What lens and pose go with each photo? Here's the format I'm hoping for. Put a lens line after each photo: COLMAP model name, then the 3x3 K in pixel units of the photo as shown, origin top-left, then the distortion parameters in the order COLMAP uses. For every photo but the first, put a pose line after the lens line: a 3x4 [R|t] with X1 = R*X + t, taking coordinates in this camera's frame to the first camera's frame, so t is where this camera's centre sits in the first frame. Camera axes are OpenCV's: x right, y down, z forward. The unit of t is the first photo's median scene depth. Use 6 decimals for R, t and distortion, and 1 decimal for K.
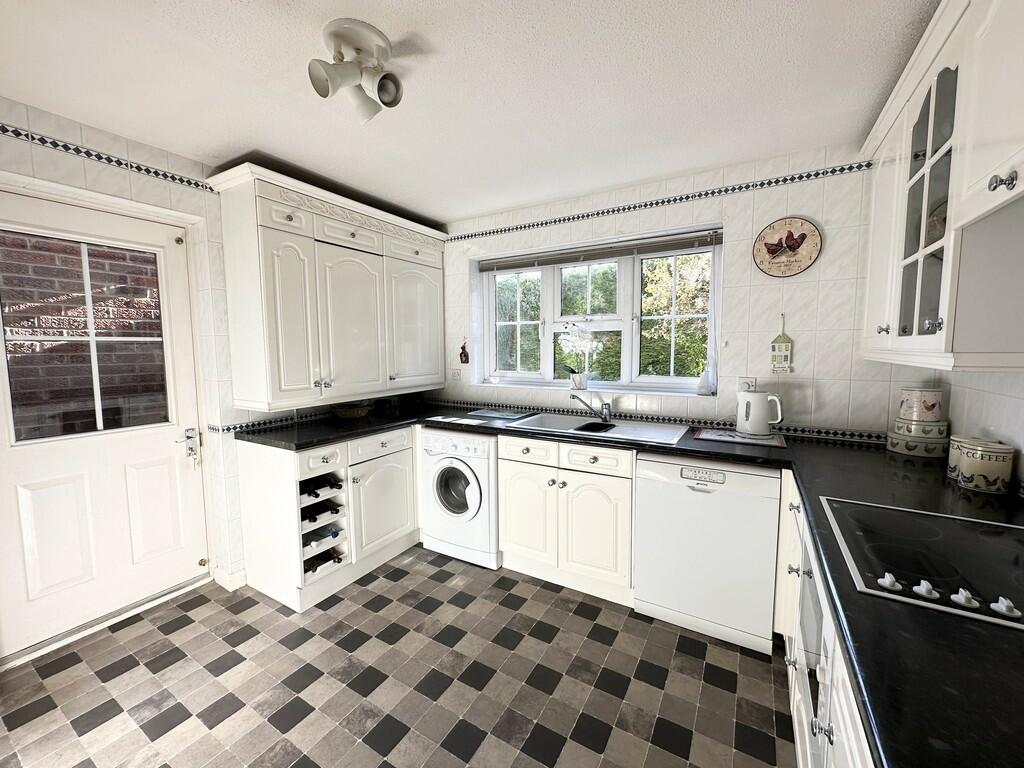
lens RADIAL K [[407.7, 0, 513.3], [0, 407.7, 383.9], [0, 0, 1]] dist [-0.001234, 0.000205]
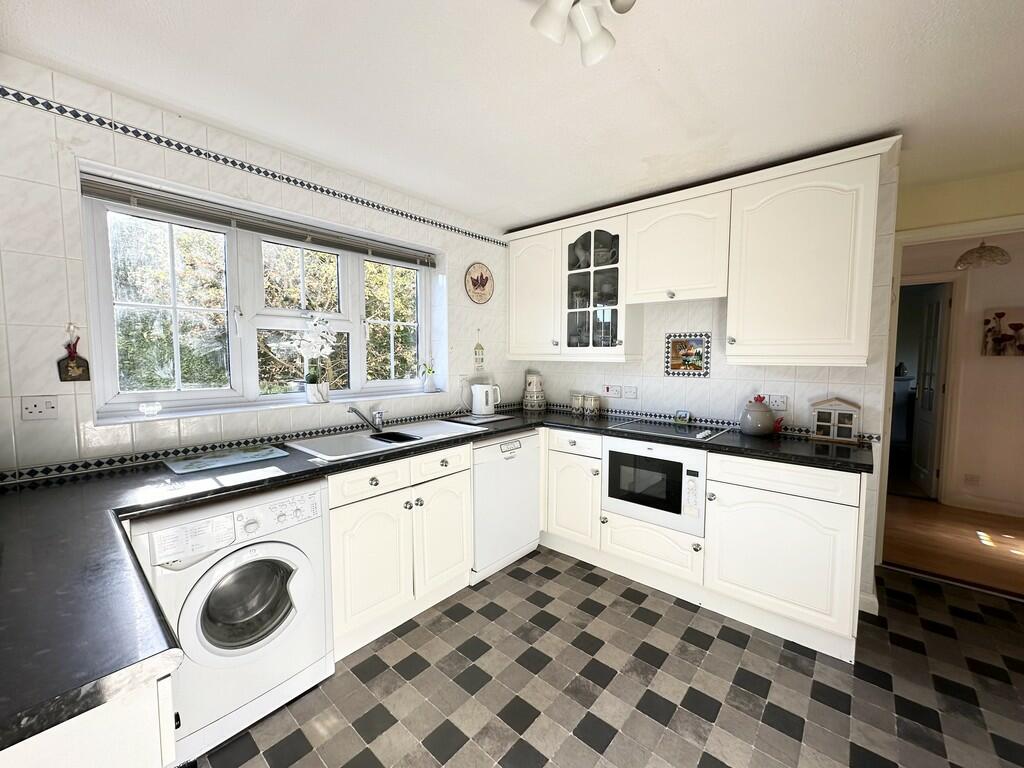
lens RADIAL K [[407.7, 0, 513.7], [0, 407.7, 380.9], [0, 0, 1]] dist [-0.001234, 0.000205]
pose [[0.173629, -0.060548, 0.982948, -0.747785], [0.080788, 0.995620, 0.047058, -0.048449], [-0.981492, 0.071239, 0.177760, 0.642941]]
